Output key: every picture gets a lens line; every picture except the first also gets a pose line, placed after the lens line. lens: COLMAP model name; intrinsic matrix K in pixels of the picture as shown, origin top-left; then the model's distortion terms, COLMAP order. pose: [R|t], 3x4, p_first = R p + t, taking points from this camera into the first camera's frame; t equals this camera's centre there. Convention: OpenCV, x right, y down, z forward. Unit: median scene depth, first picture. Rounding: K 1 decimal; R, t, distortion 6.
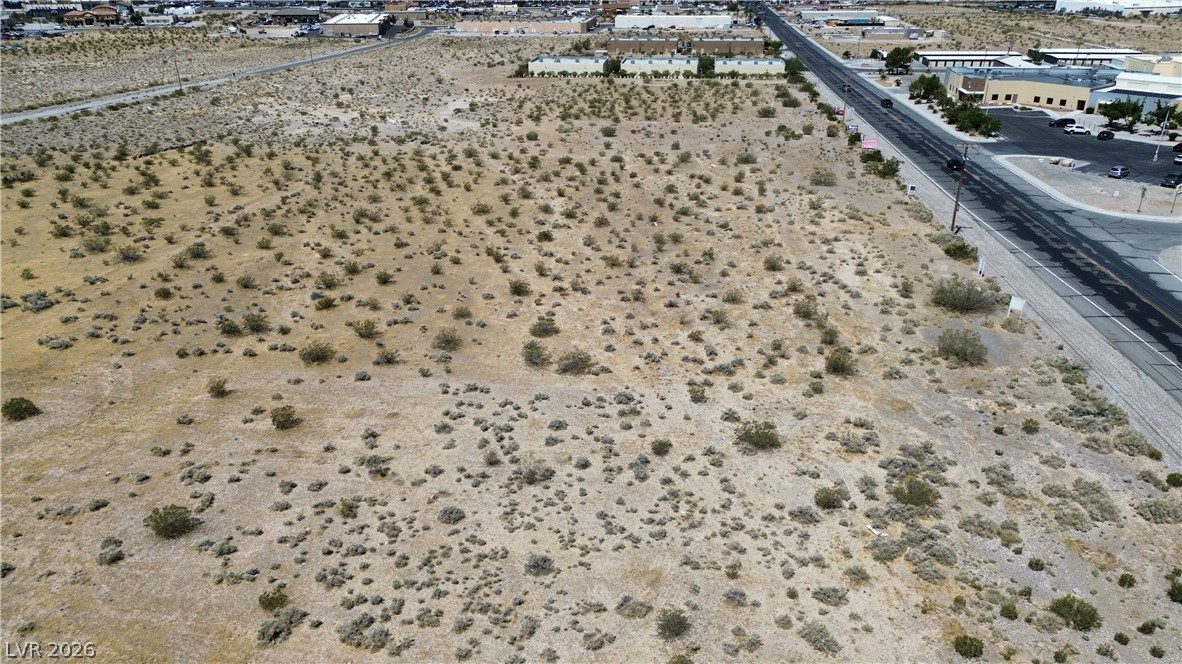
lens RADIAL K [[830.9, 0, 591.3], [0, 830.9, 334.3], [0, 0, 1]] dist [0.070136, -0.064638]
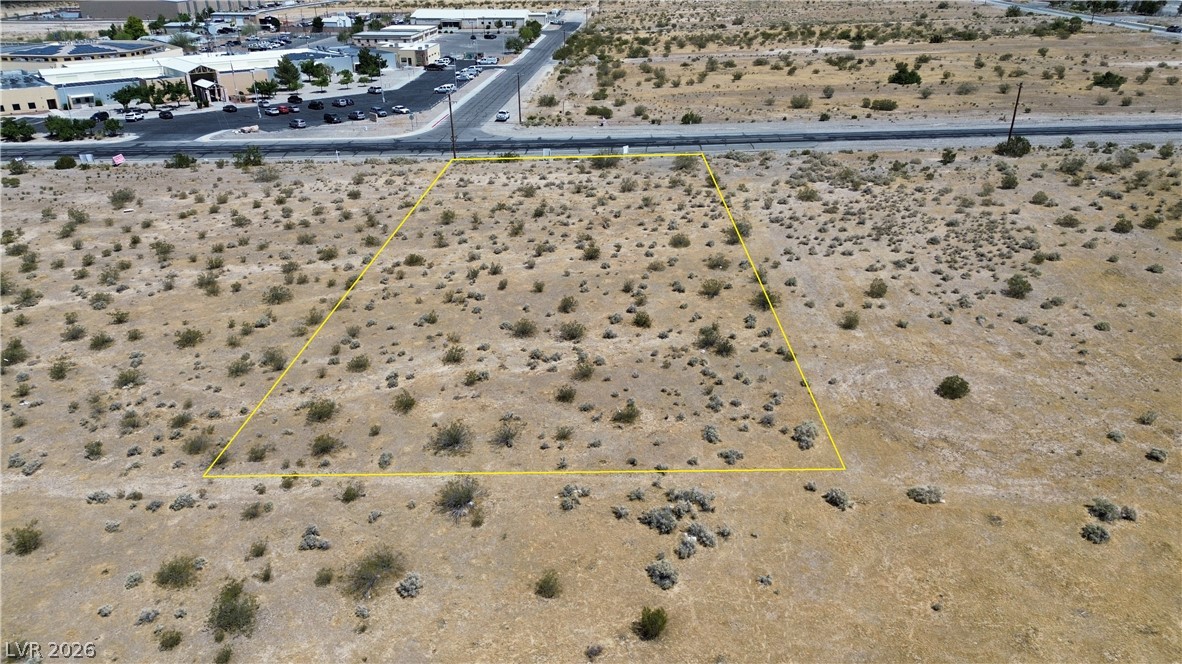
lens RADIAL K [[830.9, 0, 594.6], [0, 830.9, 327.4], [0, 0, 1]] dist [0.070136, -0.064638]
pose [[-0.065210, -0.406711, 0.911227, -0.524104], [0.418176, 0.817979, 0.395018, -0.189350], [-0.906022, 0.406813, 0.116736, 0.419090]]
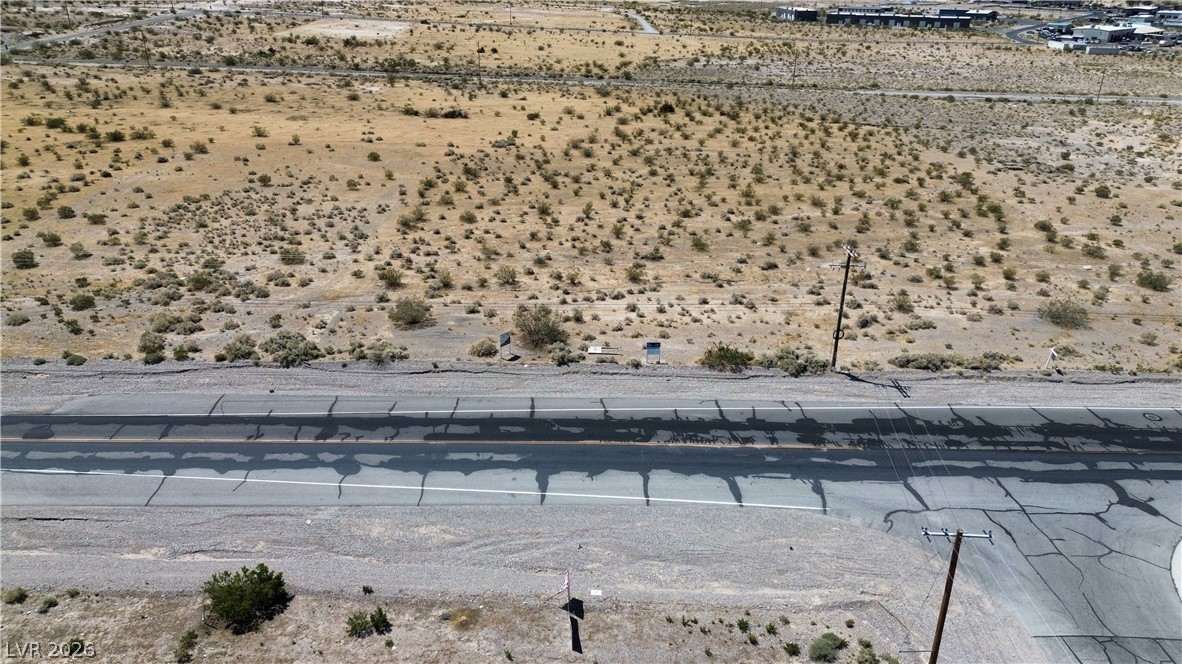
lens RADIAL K [[830.9, 0, 595.3], [0, 830.9, 331.8], [0, 0, 1]] dist [0.070136, -0.064638]
pose [[0.163473, 0.405521, -0.899350, 0.571099], [-0.414847, 0.855354, 0.310277, -0.158158], [0.895086, 0.322371, 0.308056, 0.332542]]
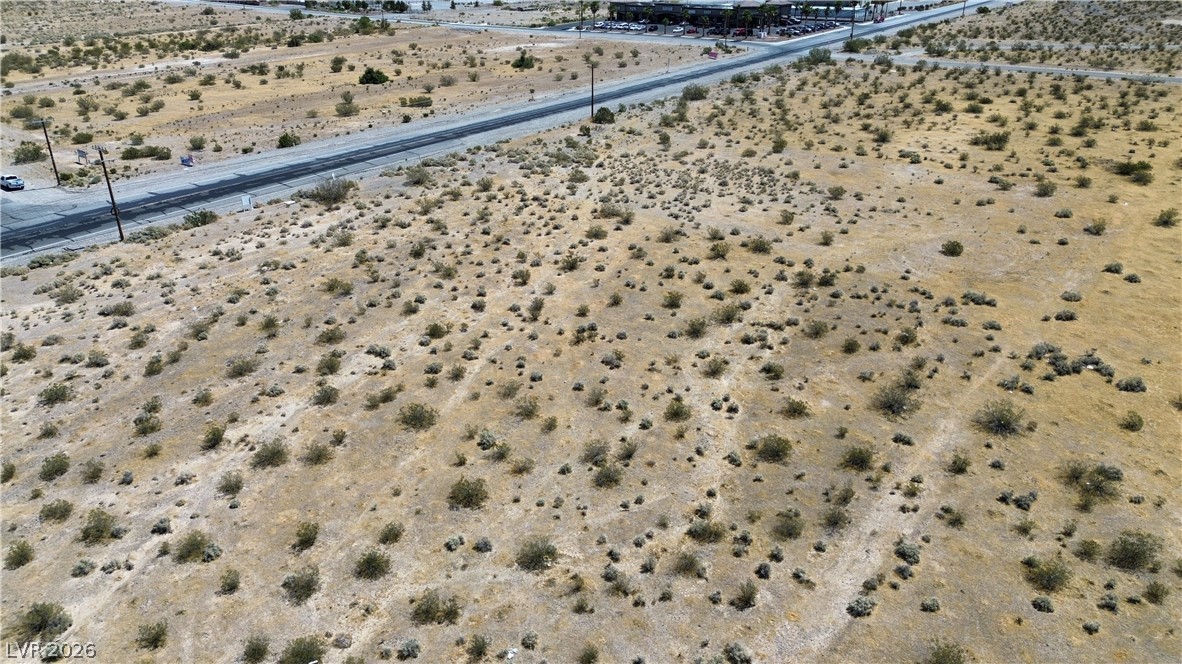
lens RADIAL K [[830.9, 0, 595.5], [0, 830.9, 334.2], [0, 0, 1]] dist [0.070136, -0.064638]
pose [[-0.846531, -0.216572, 0.486294, -0.303606], [0.224902, 0.682475, 0.695448, -0.338484], [-0.482497, 0.698087, -0.529028, 0.746916]]
